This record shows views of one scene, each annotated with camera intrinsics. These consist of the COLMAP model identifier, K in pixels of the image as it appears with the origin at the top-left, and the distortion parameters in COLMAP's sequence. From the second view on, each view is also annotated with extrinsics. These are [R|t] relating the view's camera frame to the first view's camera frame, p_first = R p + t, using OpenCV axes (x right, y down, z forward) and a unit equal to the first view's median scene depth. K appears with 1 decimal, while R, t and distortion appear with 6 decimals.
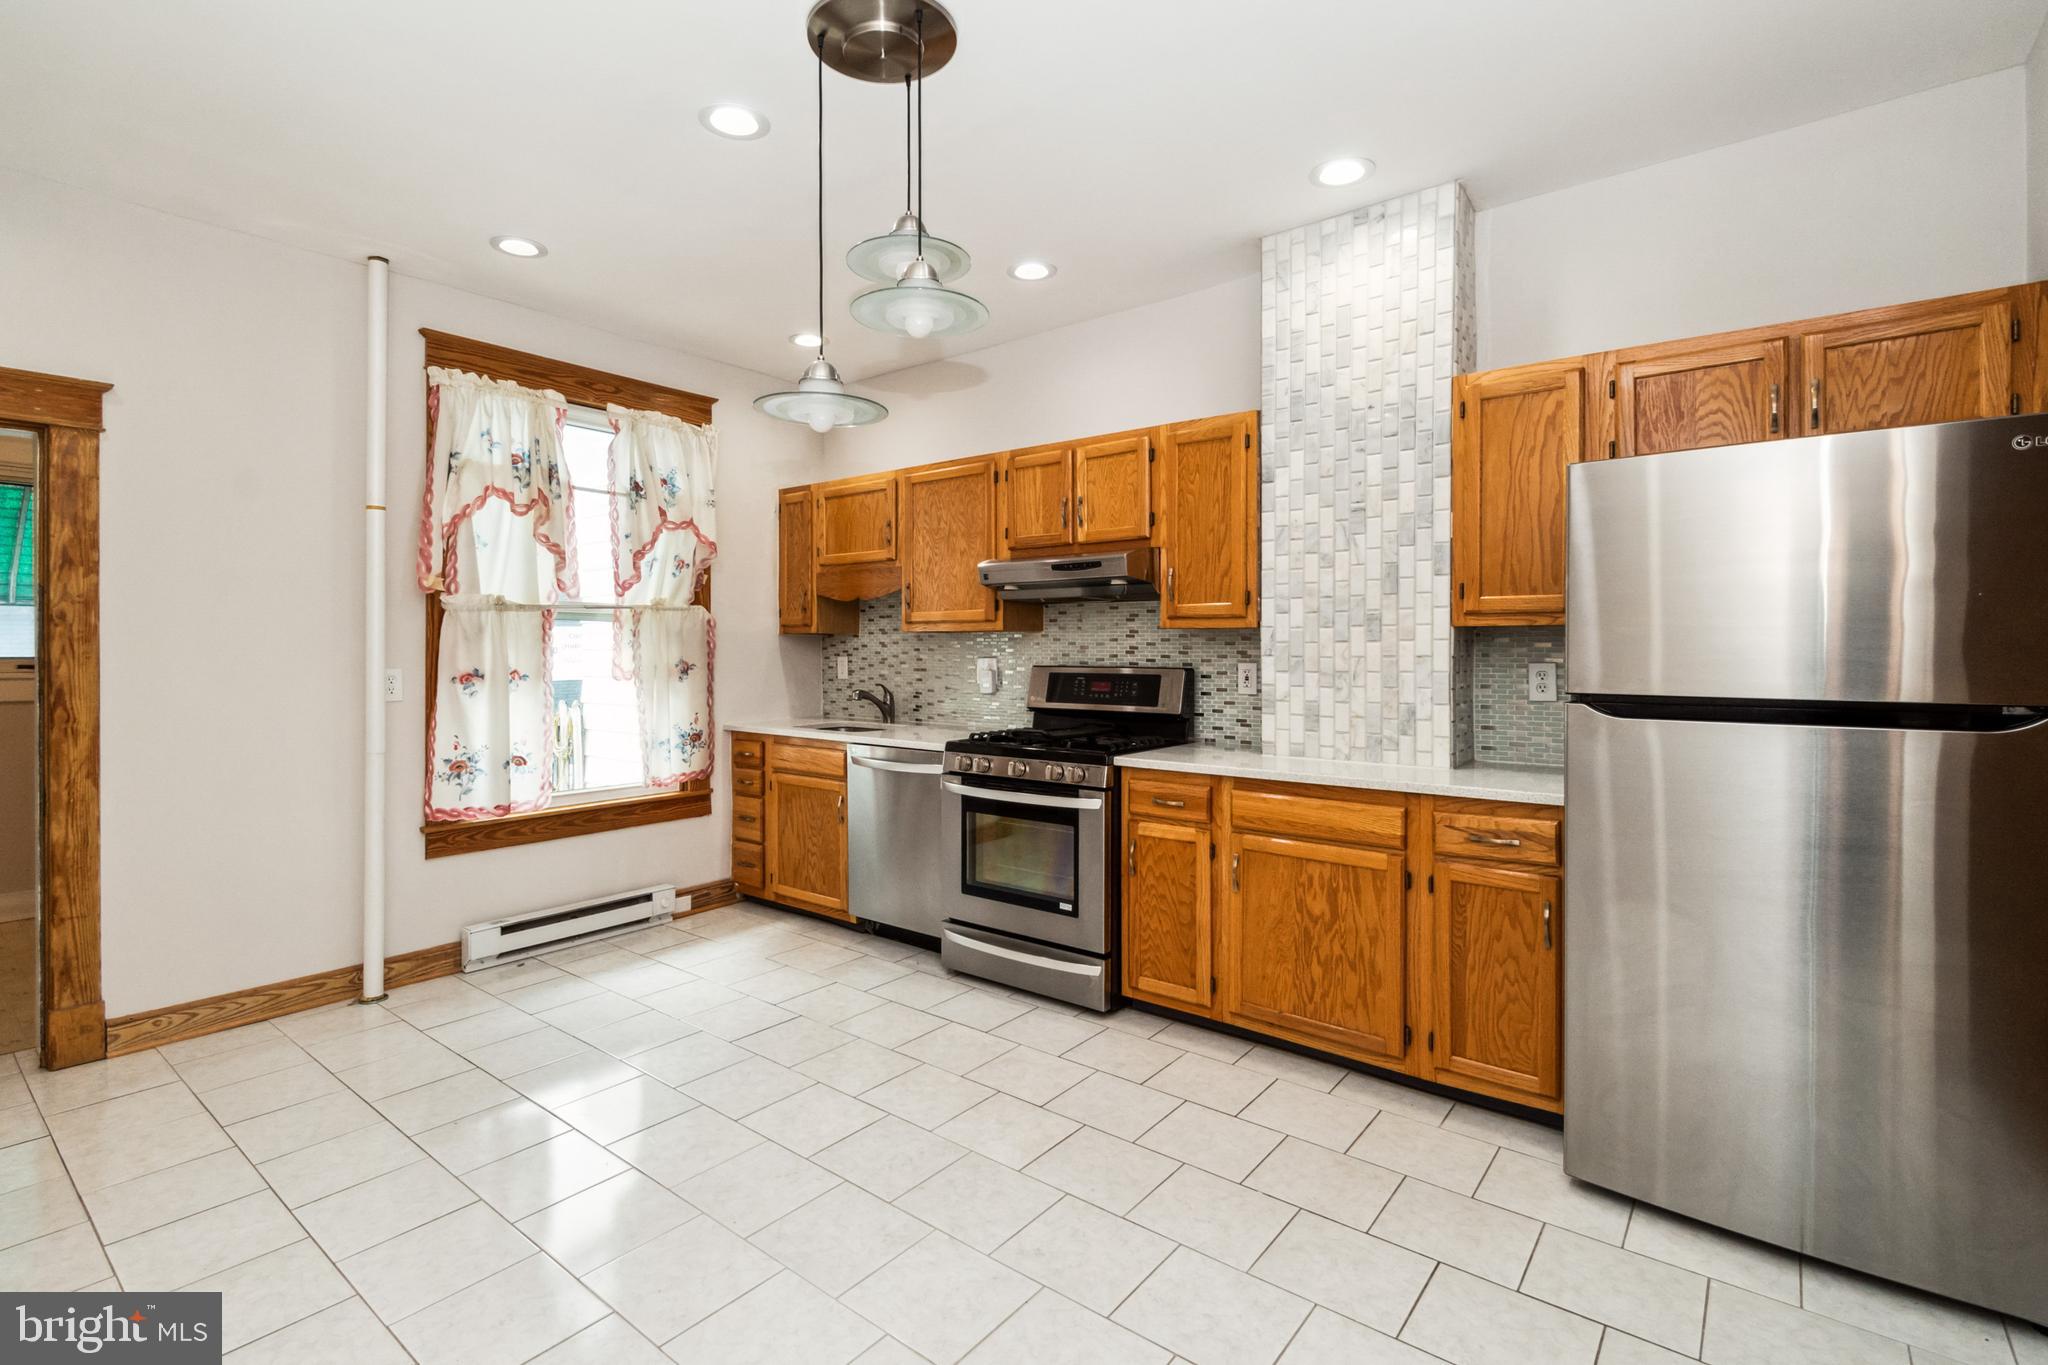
lens RADIAL K [[944.9, 0, 985.6], [0, 944.9, 658.1], [0, 0, 1]] dist [-0.001463, -0.000235]
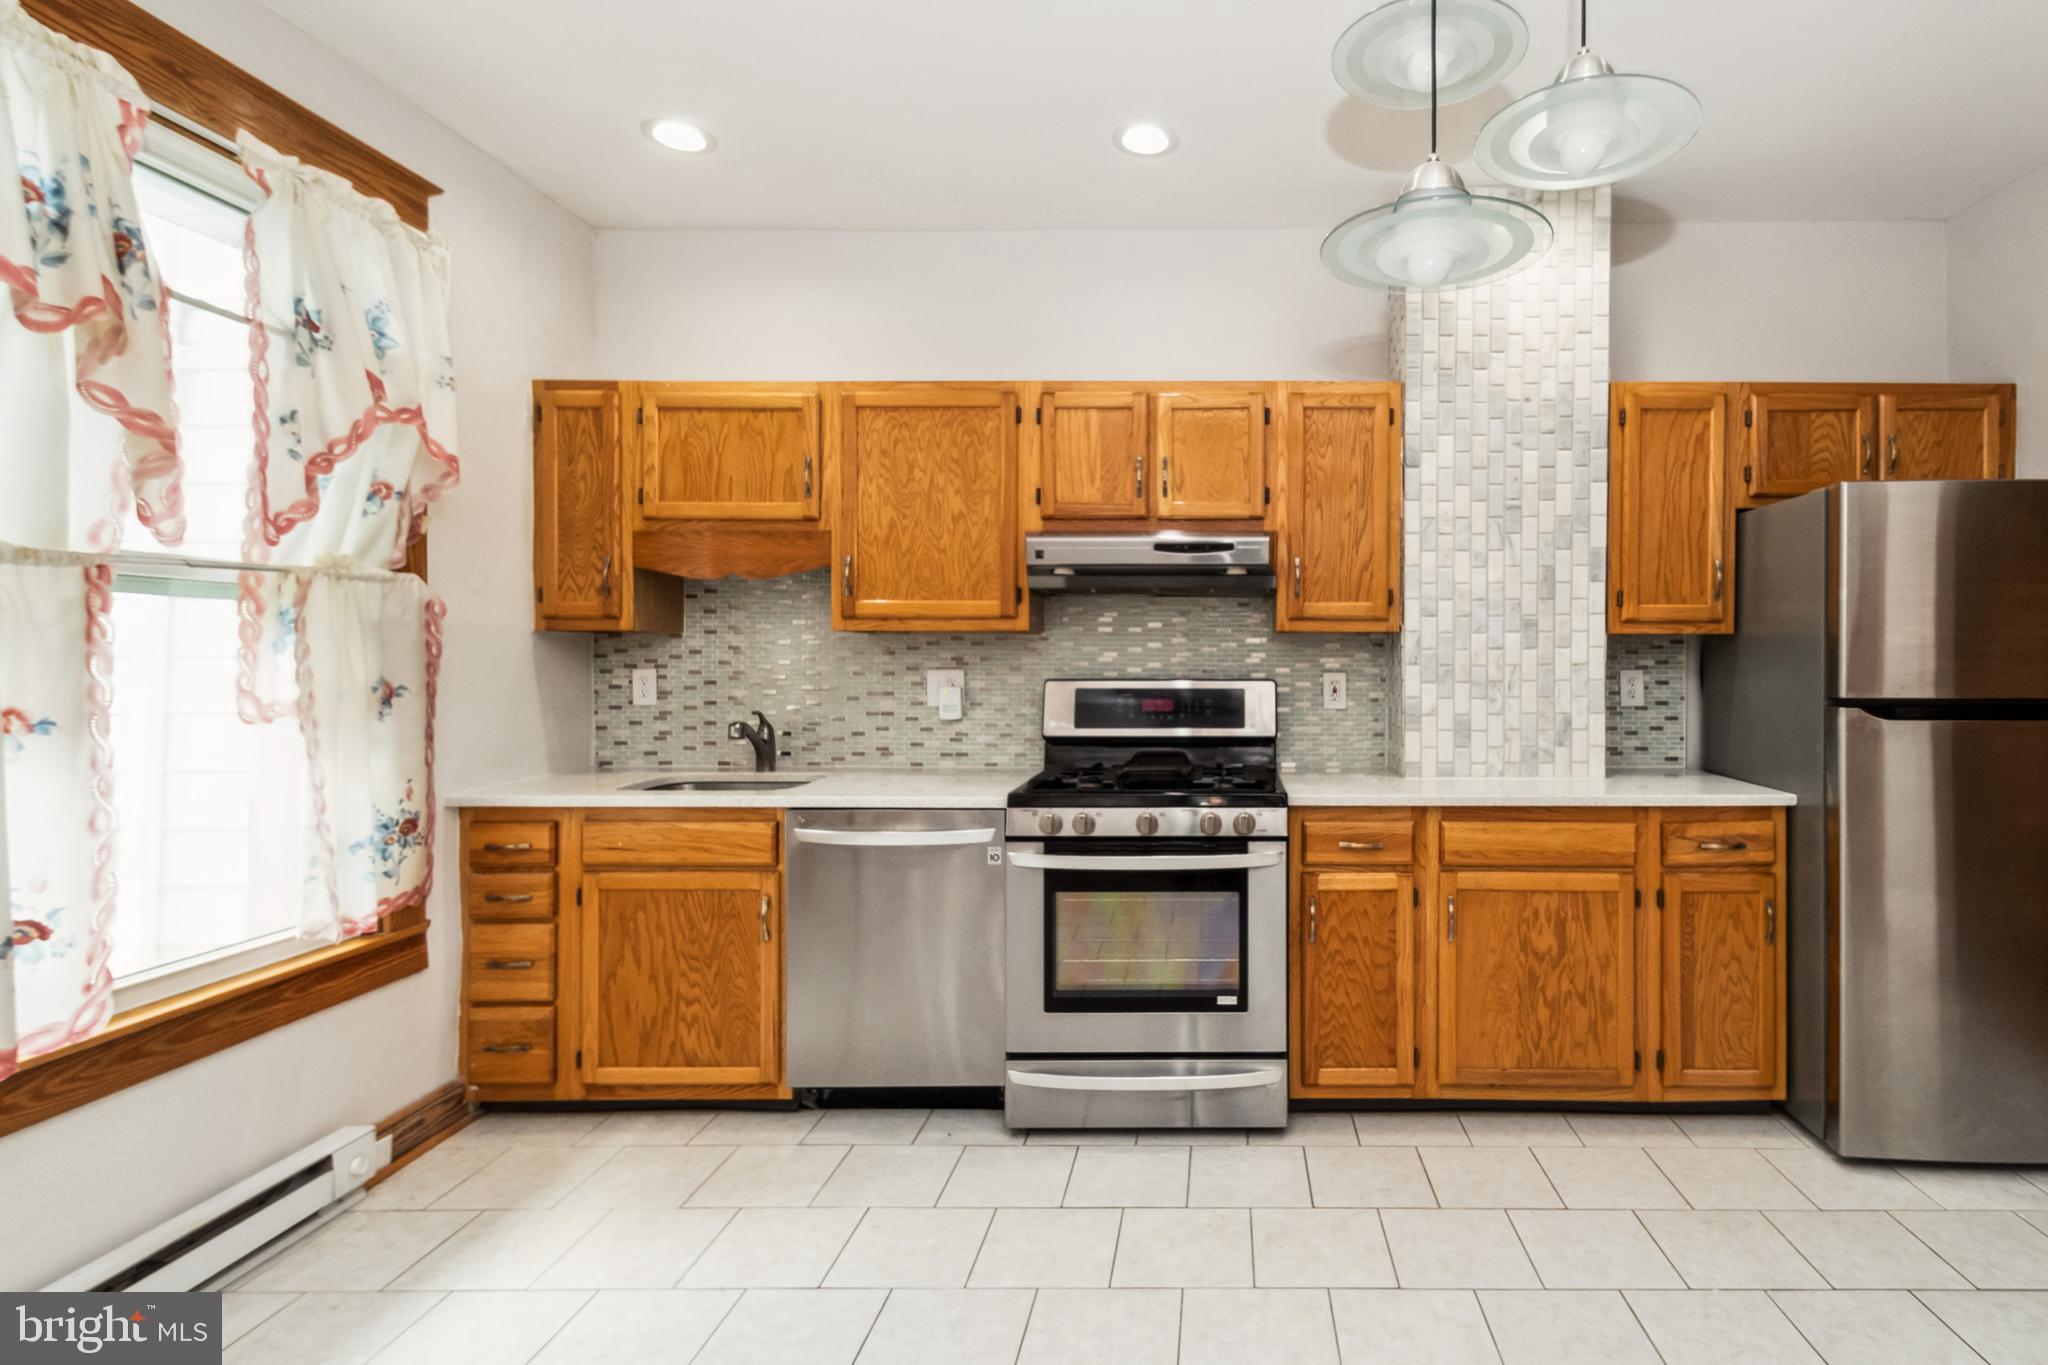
lens RADIAL K [[1012.0, 0, 1220.7], [0, 1012.0, 659.9], [0, 0, 1]] dist [0.004654, -0.000191]
pose [[0.771669, -0.002228, 0.636020, -0.388921], [0.006239, 0.999972, -0.004067, -0.003470], [-0.635993, 0.007107, 0.771662, 0.346414]]
